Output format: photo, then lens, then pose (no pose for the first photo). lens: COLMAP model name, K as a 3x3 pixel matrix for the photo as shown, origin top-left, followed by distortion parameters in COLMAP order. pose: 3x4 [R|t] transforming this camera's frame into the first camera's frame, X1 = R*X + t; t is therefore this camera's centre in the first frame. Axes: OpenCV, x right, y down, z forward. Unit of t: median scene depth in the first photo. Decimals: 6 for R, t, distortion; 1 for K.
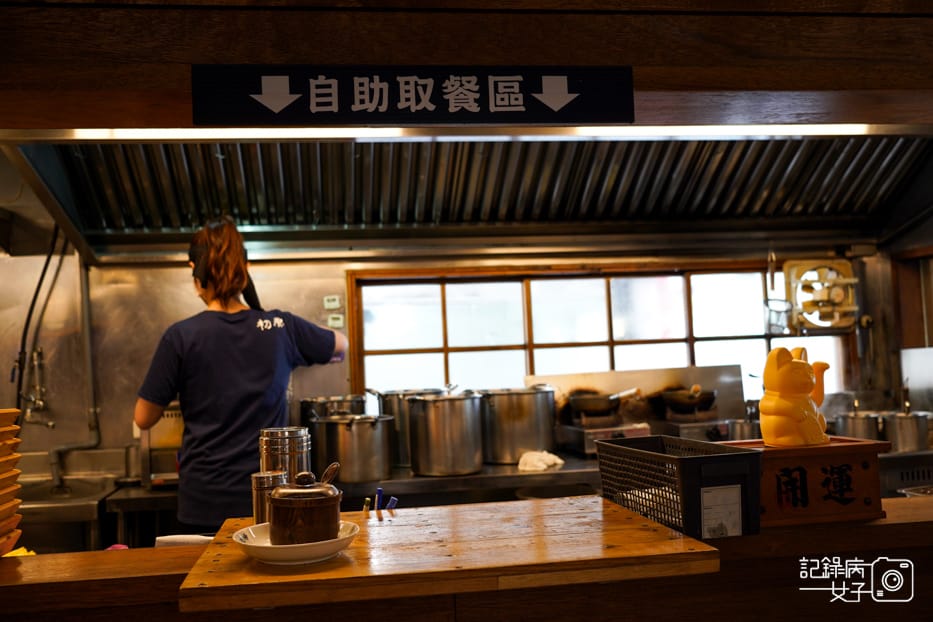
lens RADIAL K [[861.0, 0, 445.2], [0, 861.0, 309.4], [0, 0, 1]] dist [-0.010649, 0.000904]
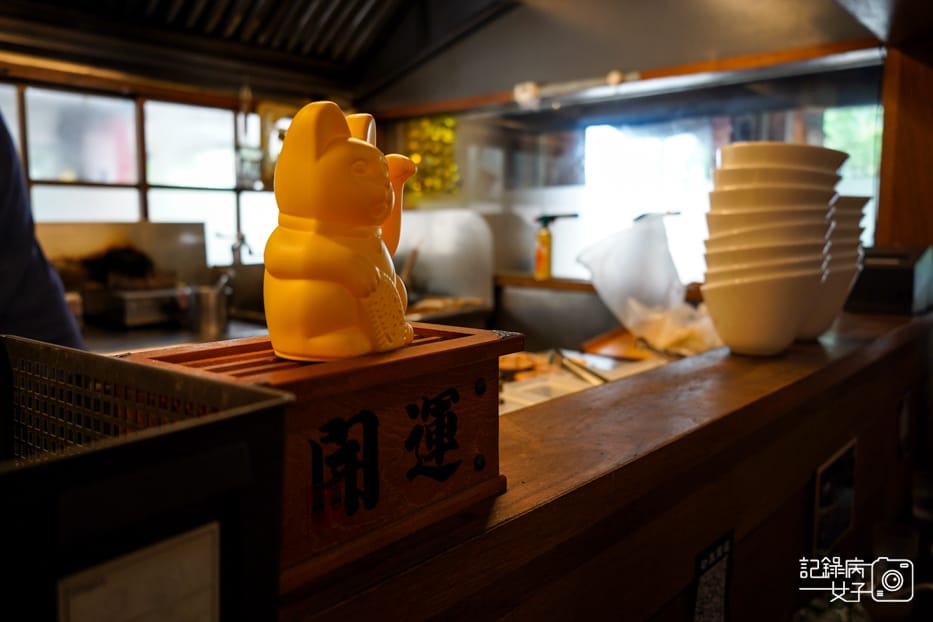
lens RADIAL K [[861.0, 0, 445.2], [0, 861.0, 309.4], [0, 0, 1]] dist [-0.010649, 0.000904]
pose [[0.823042, -0.024072, 0.567470, 0.214739], [-0.062526, 0.989189, 0.132647, 0.081036], [-0.564528, -0.144655, 0.812639, 0.644517]]
